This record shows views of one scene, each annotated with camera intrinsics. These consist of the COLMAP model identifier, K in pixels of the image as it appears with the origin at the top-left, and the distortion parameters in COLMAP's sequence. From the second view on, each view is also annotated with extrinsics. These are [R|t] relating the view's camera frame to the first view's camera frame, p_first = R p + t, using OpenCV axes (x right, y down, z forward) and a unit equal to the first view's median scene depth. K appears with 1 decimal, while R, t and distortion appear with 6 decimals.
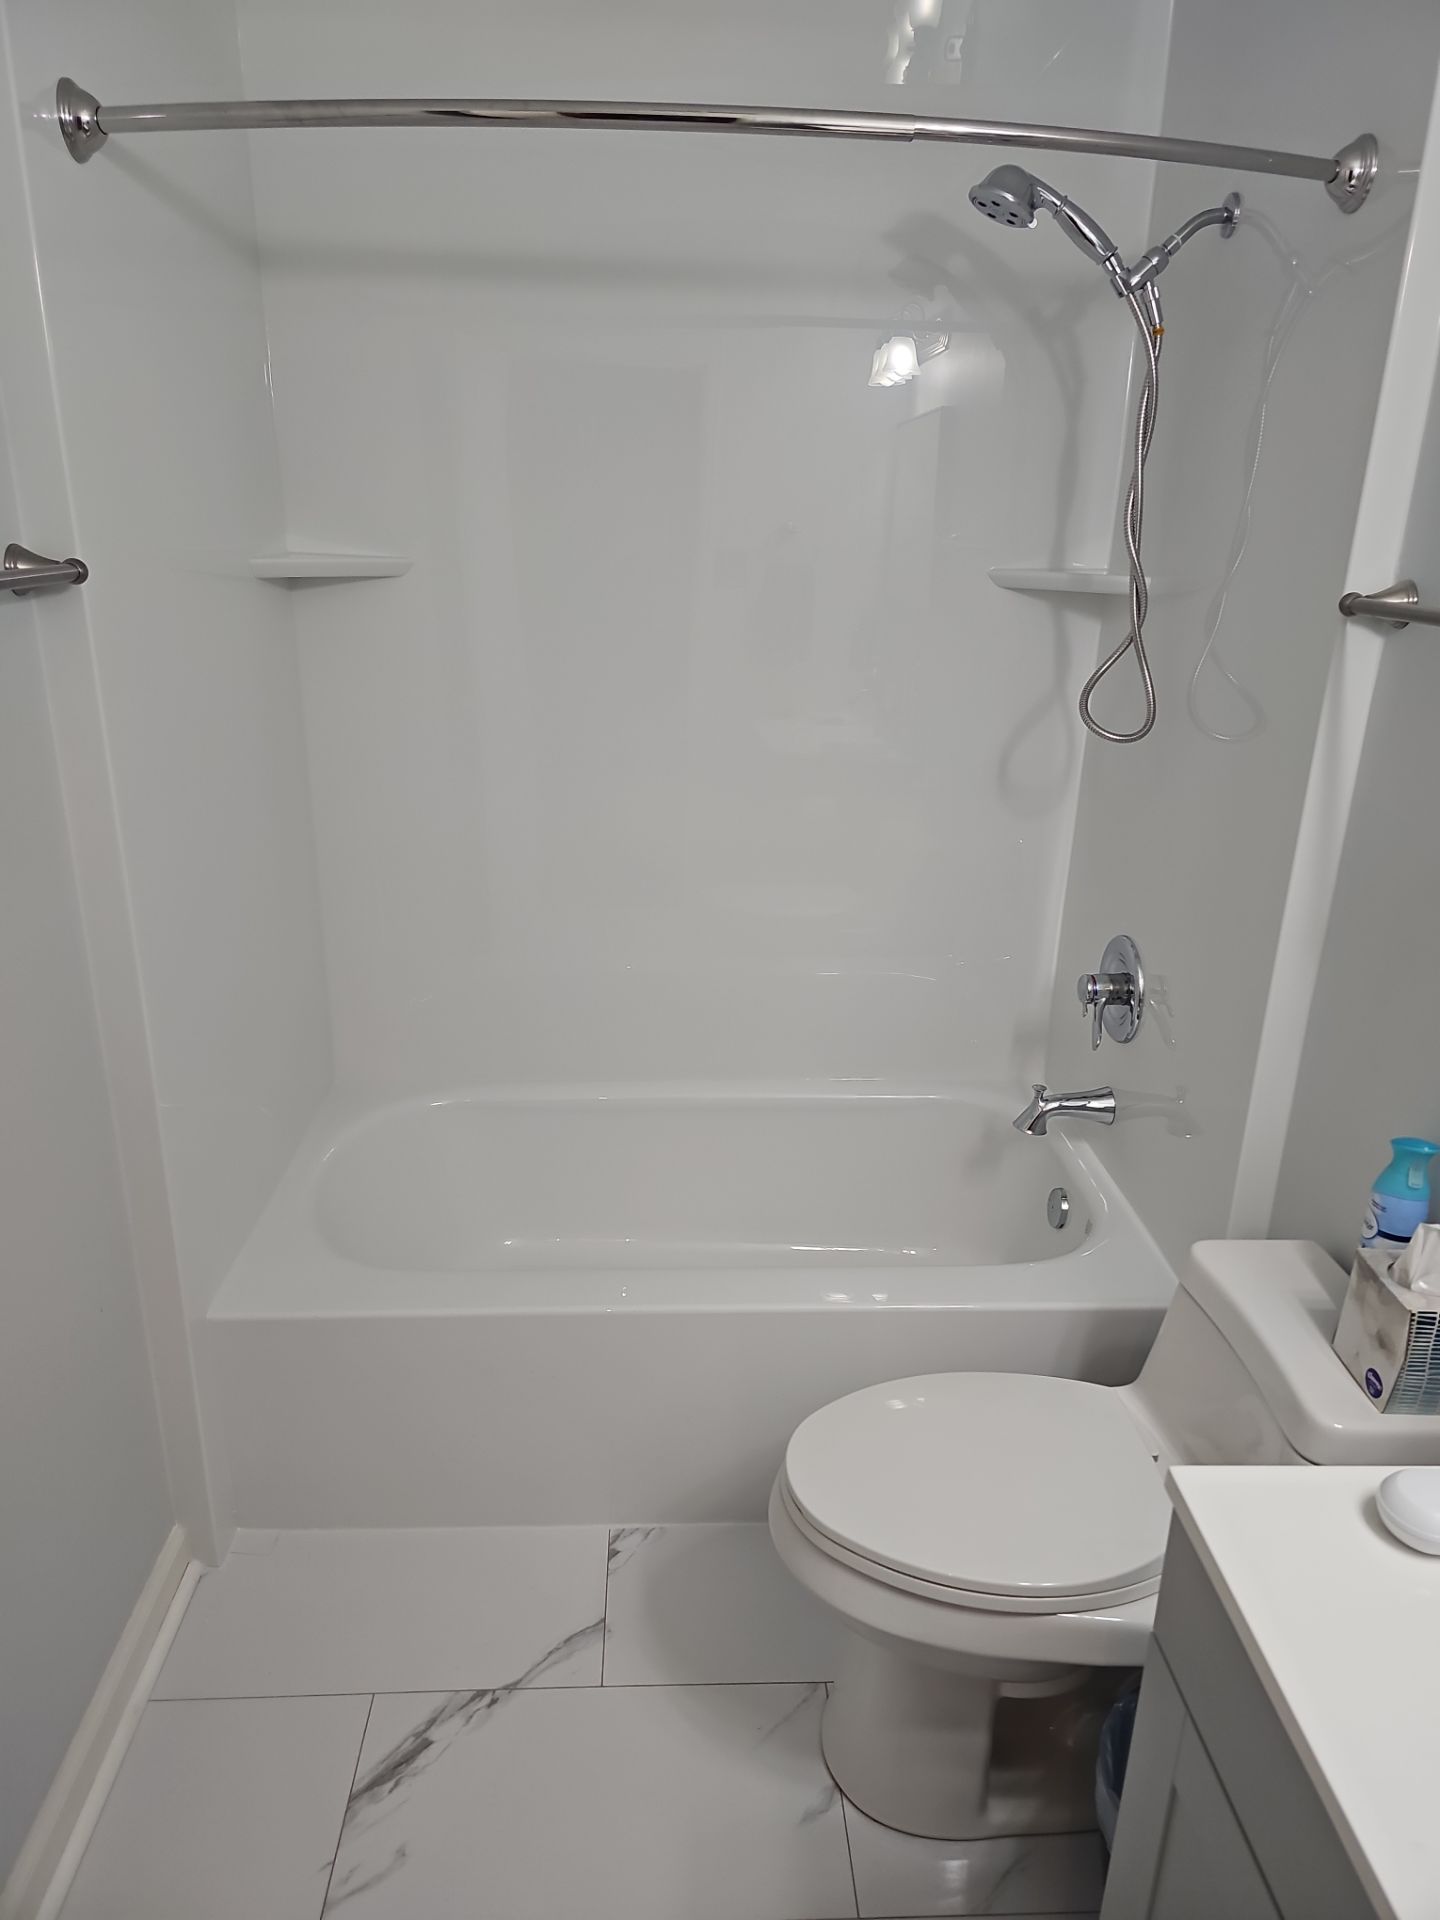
lens RADIAL K [[1256.9, 0, 720.0], [0, 1256.9, 950.4], [0, 0, 1]] dist [0.067654, -0.062330]
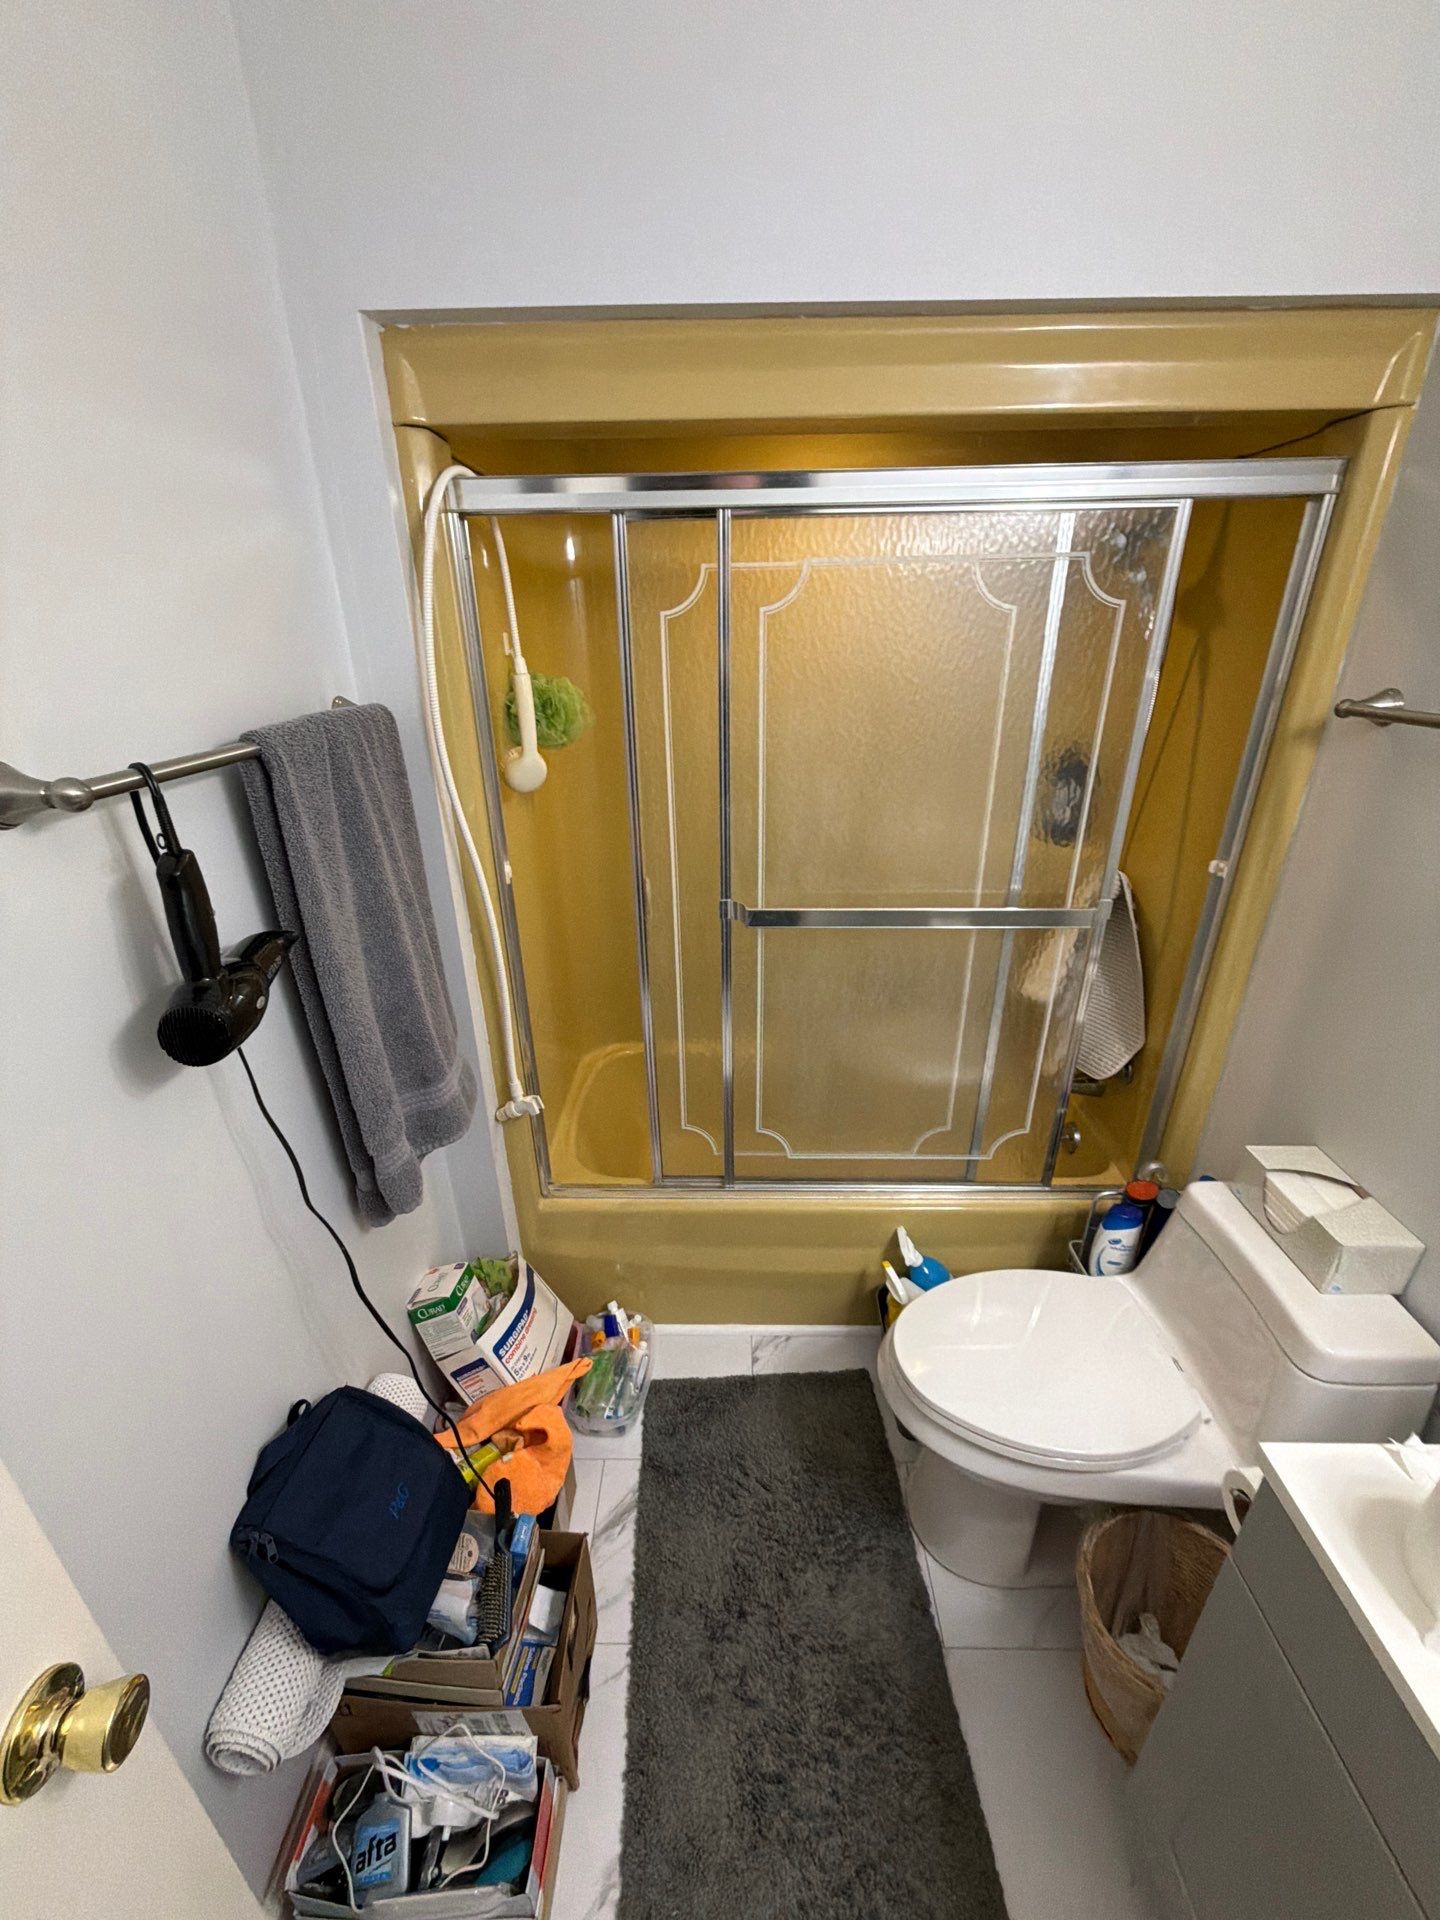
lens RADIAL K [[754.6, 0, 720.0], [0, 754.6, 960.0], [0, 0, 1]] dist [0.013265, -0.003194]
pose [[0.997716, -0.009964, -0.066809, -0.065447], [0.014771, 0.997306, 0.071852, -0.069117], [0.065913, -0.072674, 0.995175, 0.149625]]
